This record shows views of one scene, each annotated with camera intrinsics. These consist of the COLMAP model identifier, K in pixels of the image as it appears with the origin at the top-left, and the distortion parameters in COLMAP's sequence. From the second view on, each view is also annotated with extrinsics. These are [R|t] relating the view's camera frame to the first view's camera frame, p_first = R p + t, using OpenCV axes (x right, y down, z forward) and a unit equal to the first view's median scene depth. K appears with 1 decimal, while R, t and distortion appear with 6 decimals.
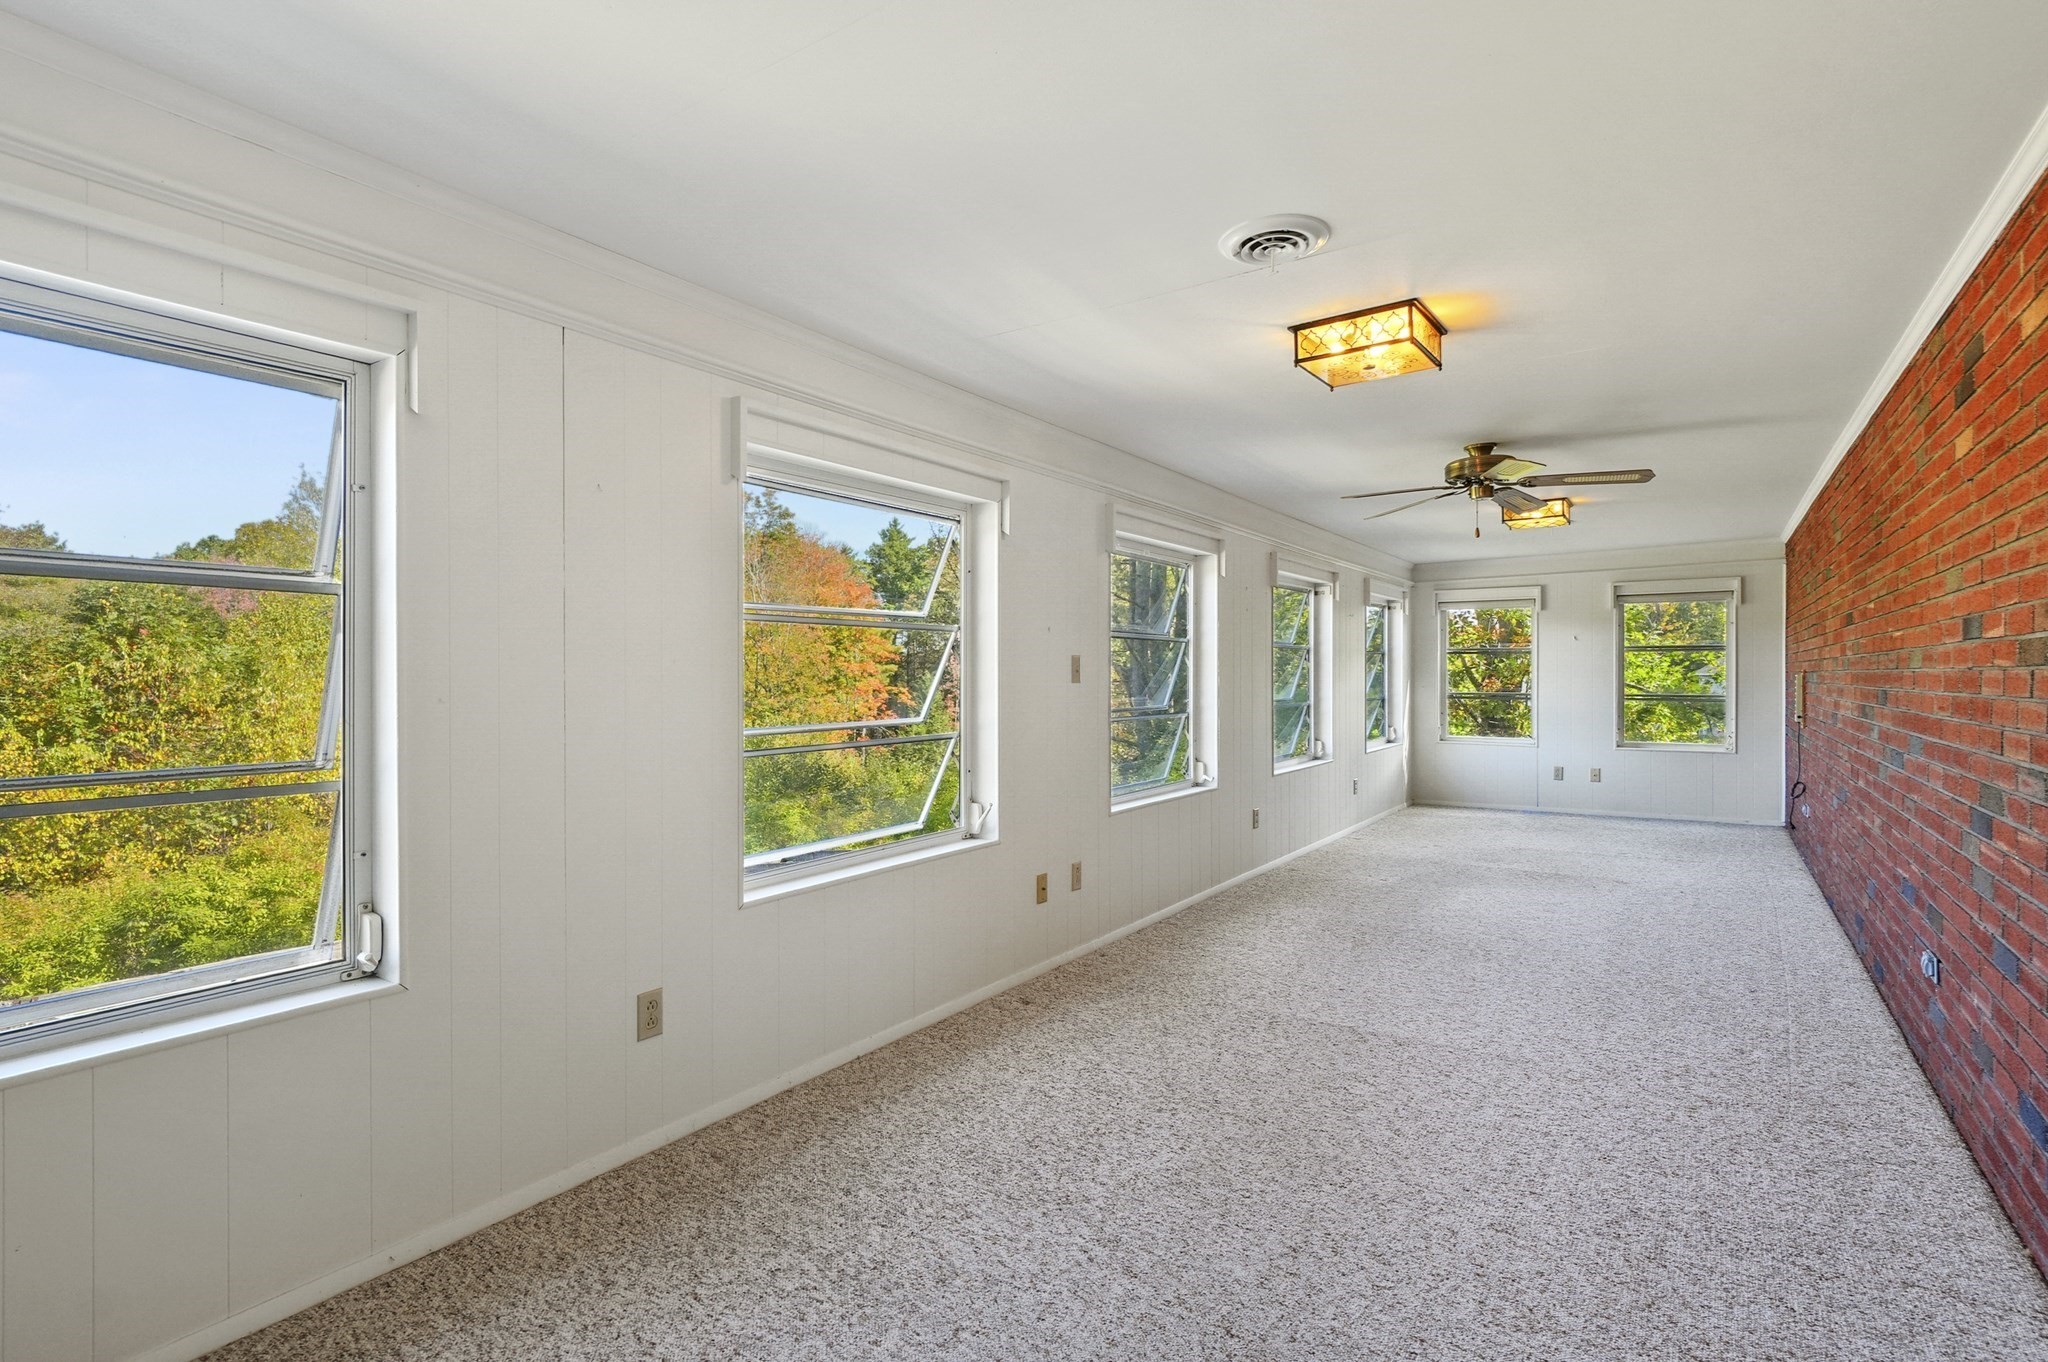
lens RADIAL K [[1000.0, 0, 1015.4], [0, 1000.0, 651.8], [0, 0, 1]] dist [0.005972, -0.000535]
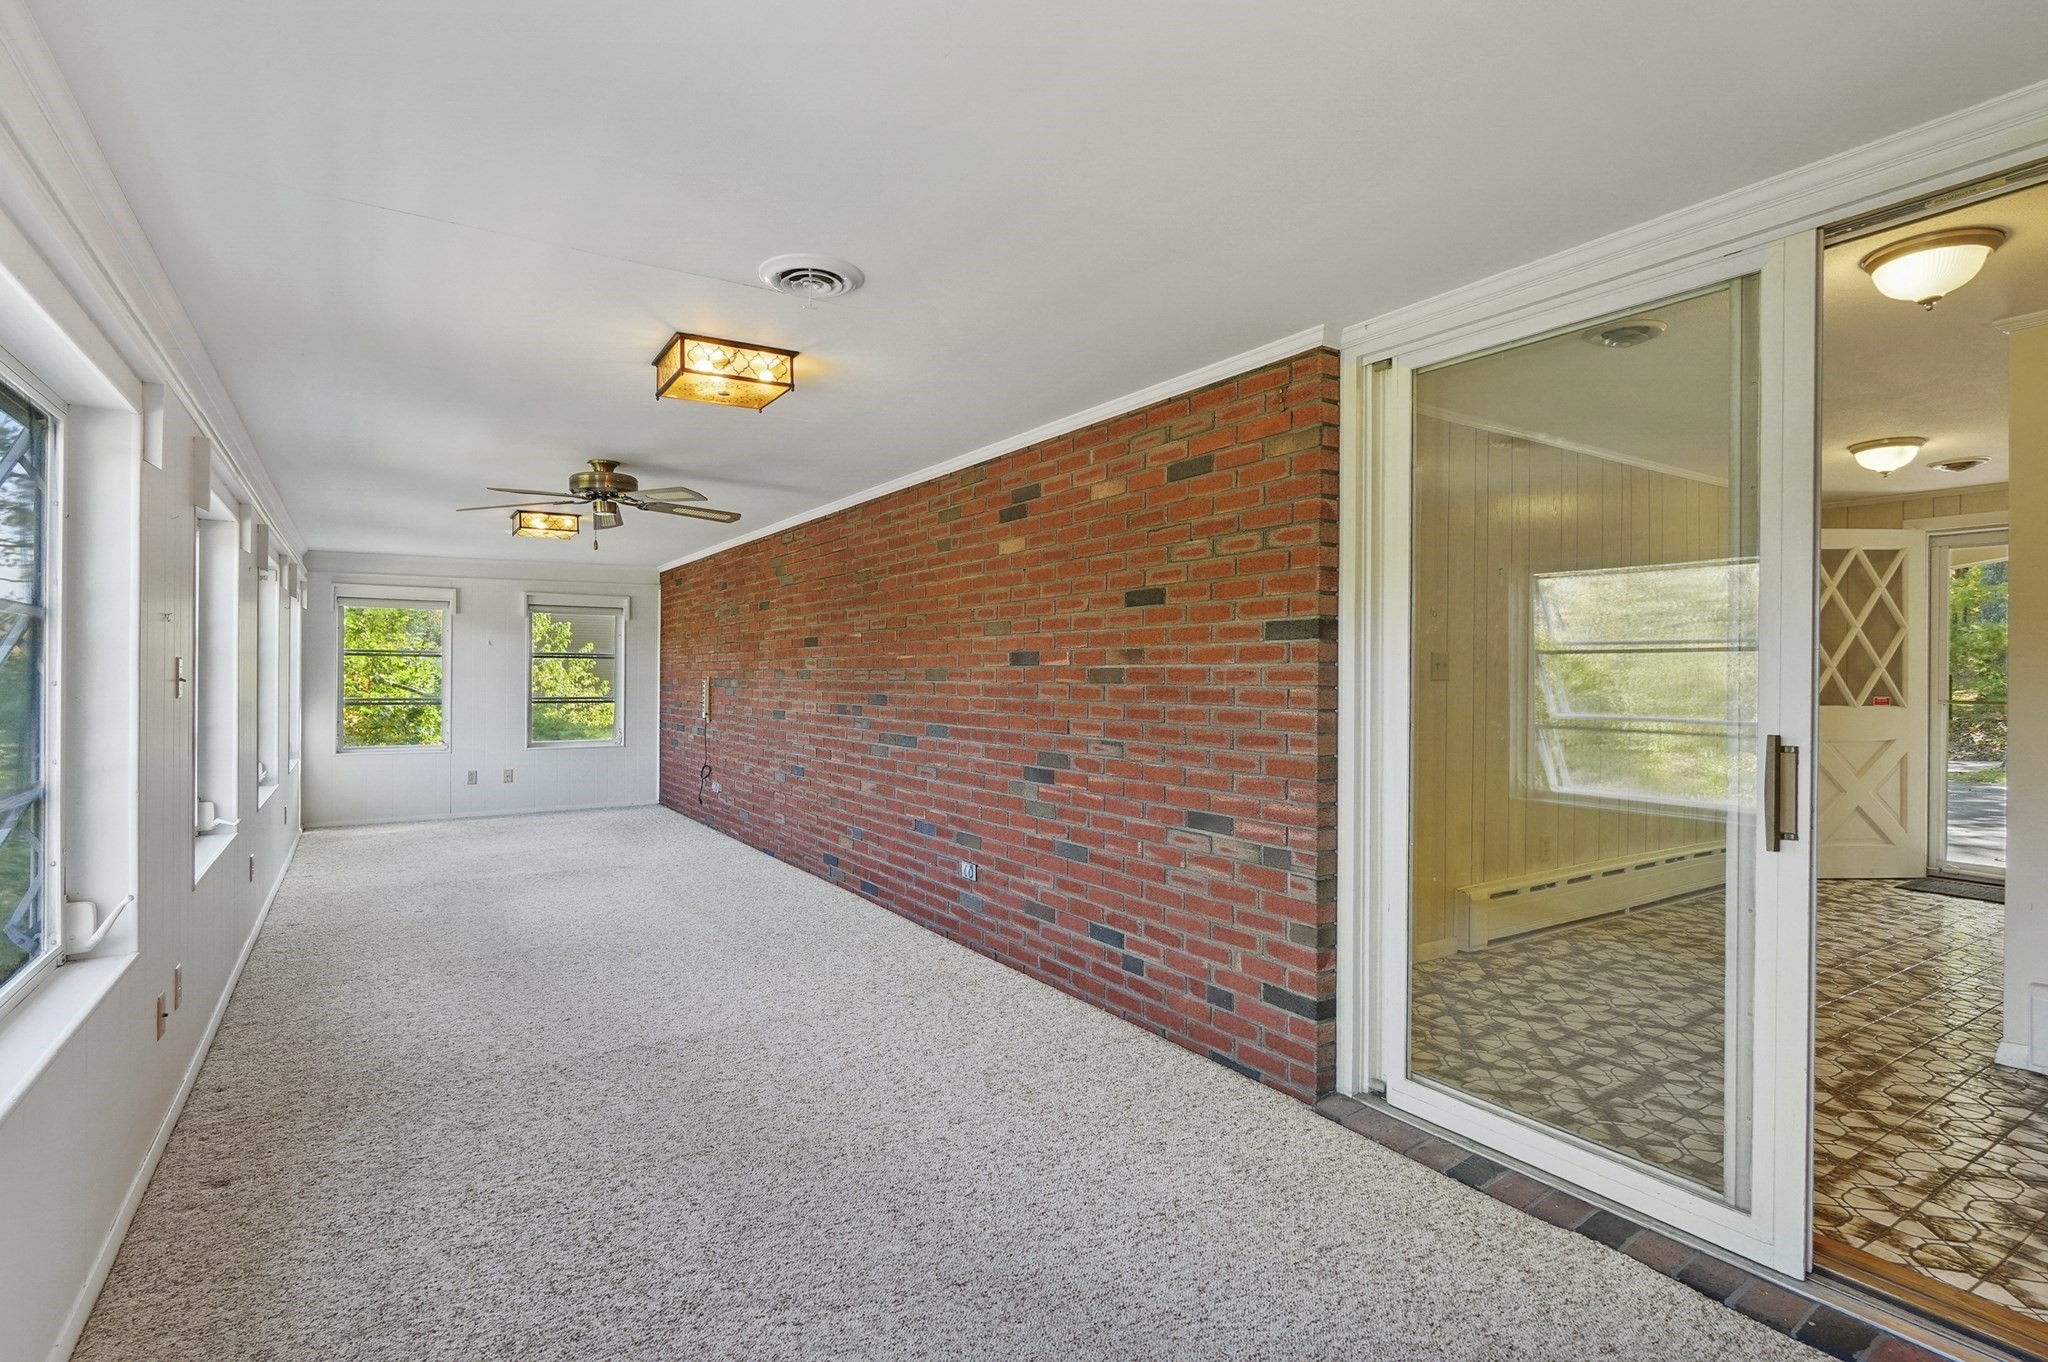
lens RADIAL K [[1000.0, 0, 1015.4], [0, 1000.0, 651.8], [0, 0, 1]] dist [0.005972, -0.000535]
pose [[0.391867, 0.024820, 0.919687, -0.406982], [-0.025746, 0.999540, -0.016005, -0.005737], [-0.919662, -0.017407, 0.392326, 0.258716]]
